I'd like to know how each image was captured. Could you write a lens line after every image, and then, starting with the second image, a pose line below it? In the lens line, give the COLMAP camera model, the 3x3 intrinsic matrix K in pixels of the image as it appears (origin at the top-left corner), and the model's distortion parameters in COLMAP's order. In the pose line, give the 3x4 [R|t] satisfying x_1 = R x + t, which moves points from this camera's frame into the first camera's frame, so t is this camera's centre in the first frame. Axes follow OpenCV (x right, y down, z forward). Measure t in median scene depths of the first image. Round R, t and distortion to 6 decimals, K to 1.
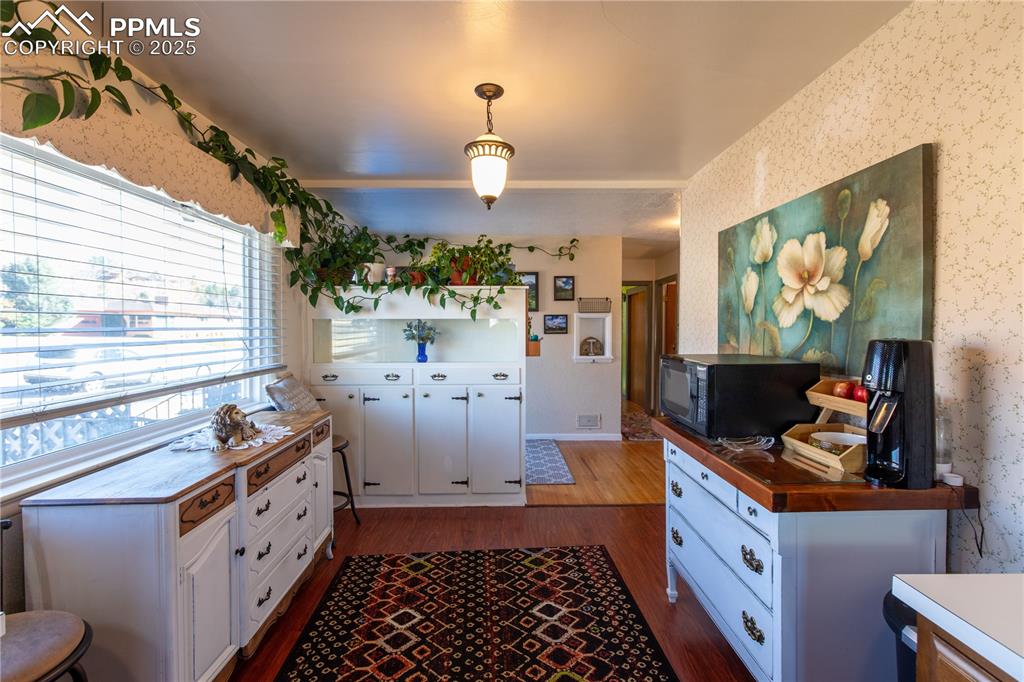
lens RADIAL K [[470.4, 0, 512.0], [0, 470.4, 341.0], [0, 0, 1]] dist [0.011334, -0.000047]
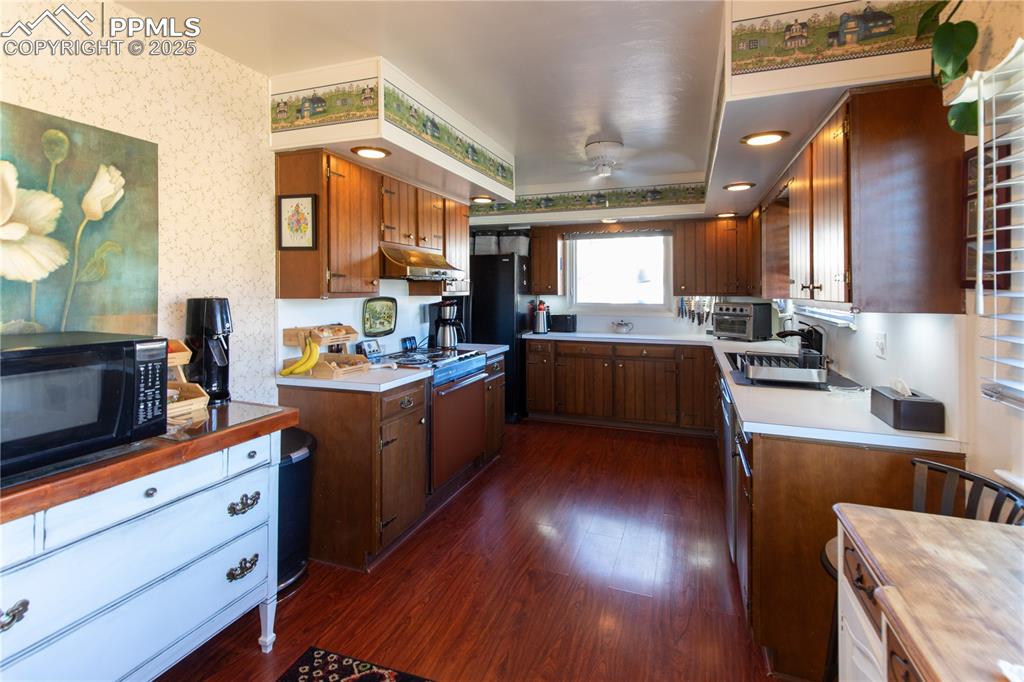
lens RADIAL K [[482.2, 0, 510.6], [0, 482.2, 284.4], [0, 0, 1]] dist [0.009928, -0.000289]
pose [[-0.927032, 0.002026, 0.374976, -0.274766], [0.010679, 0.999722, 0.021000, -0.032307], [-0.374829, 0.023472, -0.926797, 1.042294]]
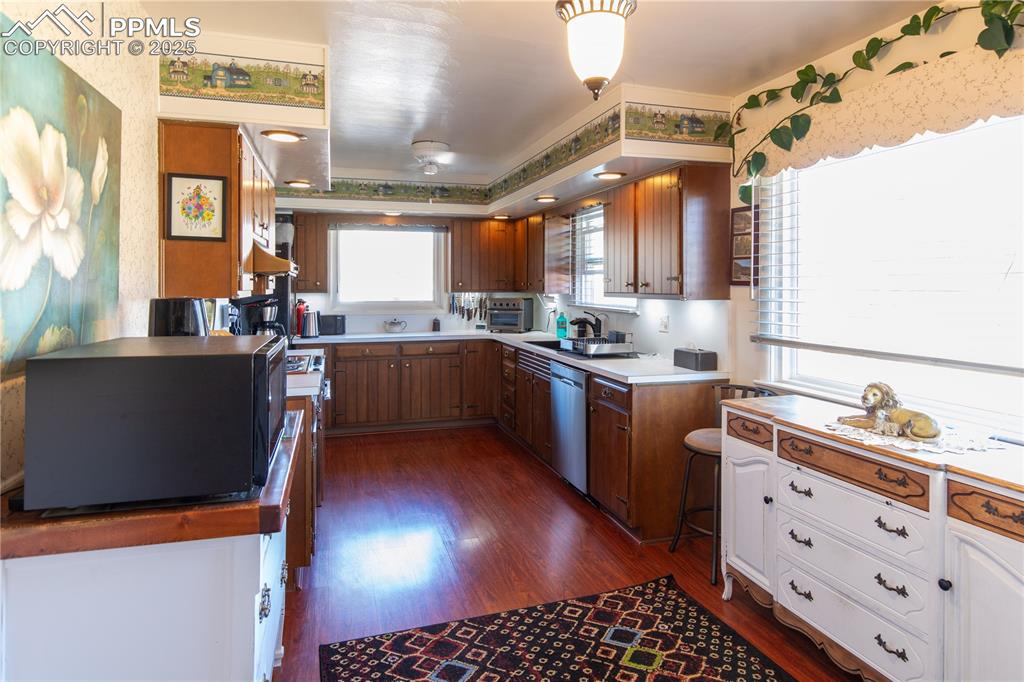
lens RADIAL K [[602.6, 0, 513.7], [0, 602.6, 283.4], [0, 0, 1]] dist [0.001482, 0.000128]
pose [[-0.964992, -0.000595, -0.262278, 0.214239], [-0.008286, 0.999567, 0.028220, -0.045941], [0.262147, 0.029405, -0.964580, 1.407766]]
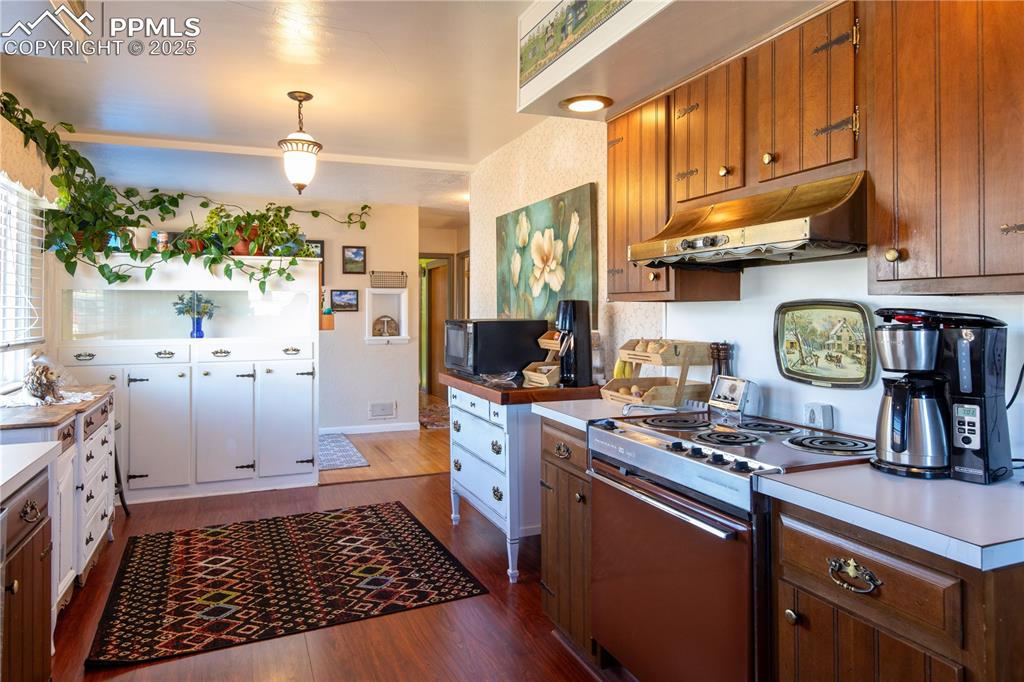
lens RADIAL K [[679.1, 0, 512.5], [0, 679.1, 305.3], [0, 0, 1]] dist [0.029378, -0.027951]
pose [[0.937188, 0.002395, 0.348816, -0.116603], [0.012198, 0.999140, -0.039632, 0.056790], [-0.348611, 0.041397, 0.936353, -0.617466]]
